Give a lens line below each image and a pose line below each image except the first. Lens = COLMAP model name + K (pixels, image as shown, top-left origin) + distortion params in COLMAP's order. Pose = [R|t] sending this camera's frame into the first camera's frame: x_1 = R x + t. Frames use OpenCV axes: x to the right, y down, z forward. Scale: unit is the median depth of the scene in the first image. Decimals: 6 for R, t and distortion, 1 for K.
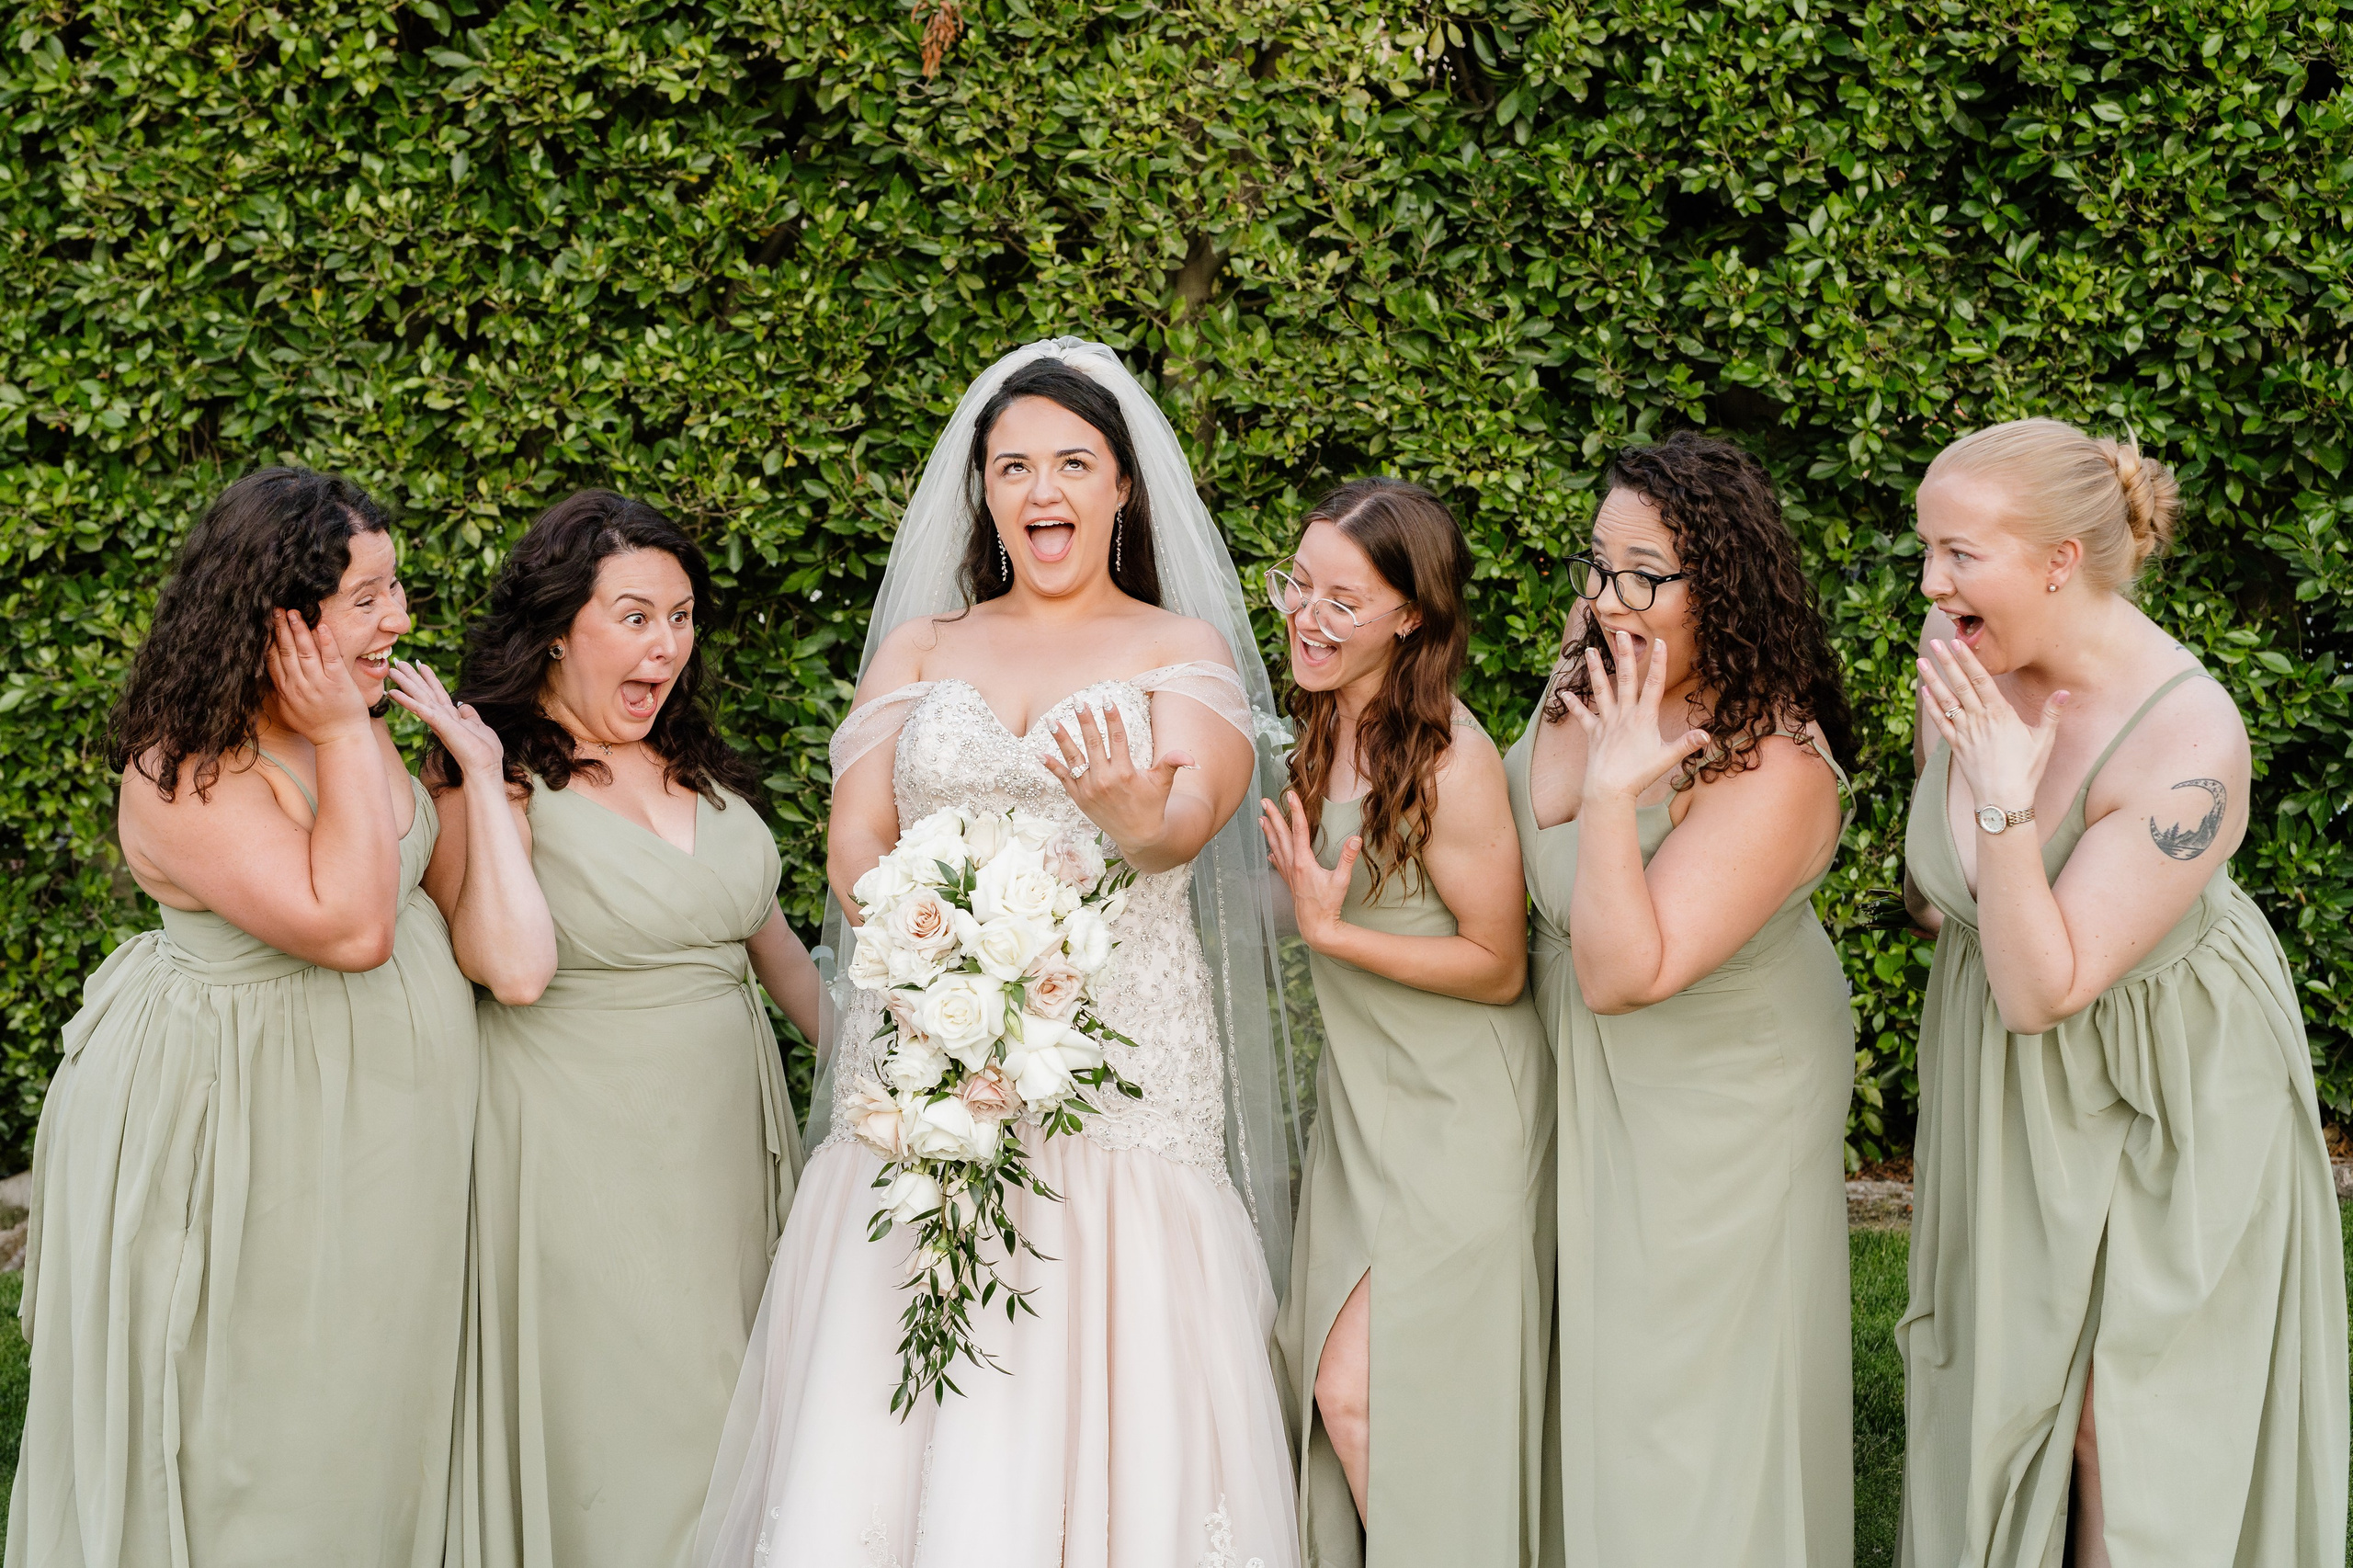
lens RADIAL K [[3380.8, 0, 1176.5], [0, 3380.8, 784.0], [0, 0, 1]] dist [0.057800, -0.081675]
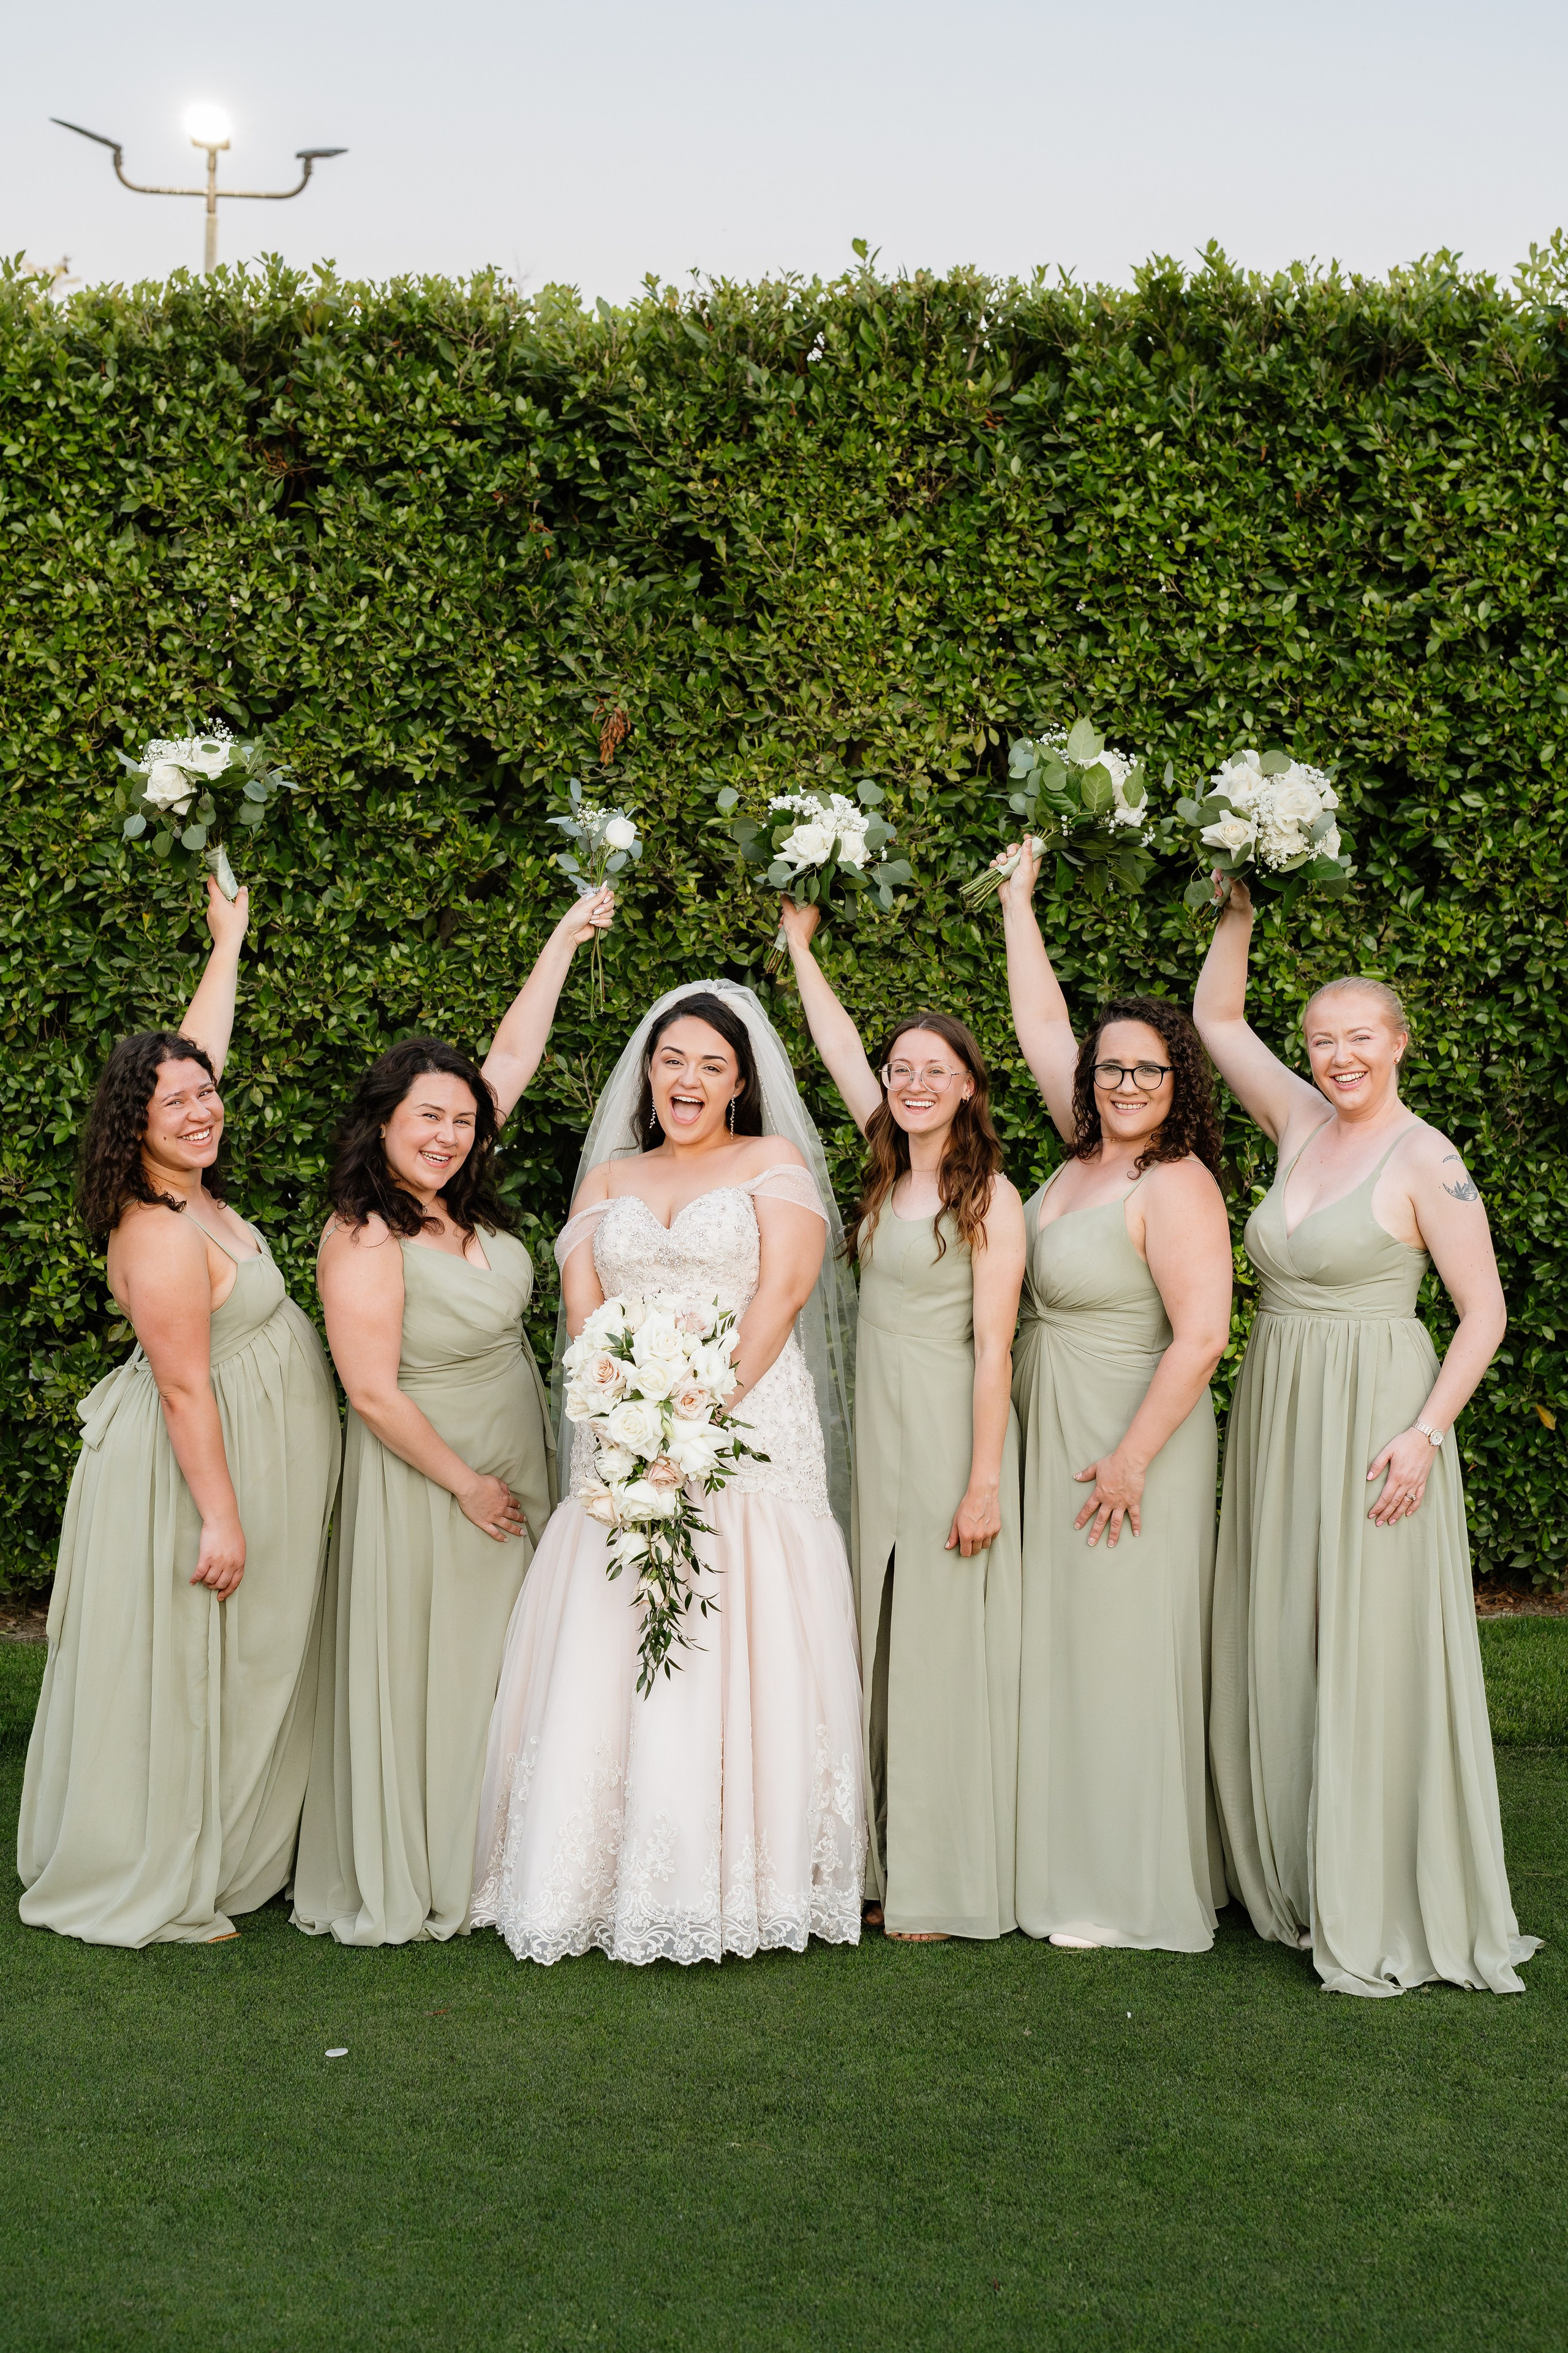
lens RADIAL K [[3293.4, 0, 775.7], [0, 3293.4, 1224.1], [0, 0, 1]] dist [0.184595, -0.028878]
pose [[0.999899, 0.011706, -0.008000, 0.007841], [-0.011993, 0.999250, -0.036827, 0.022778], [0.007562, 0.036919, 0.999290, -0.310652]]
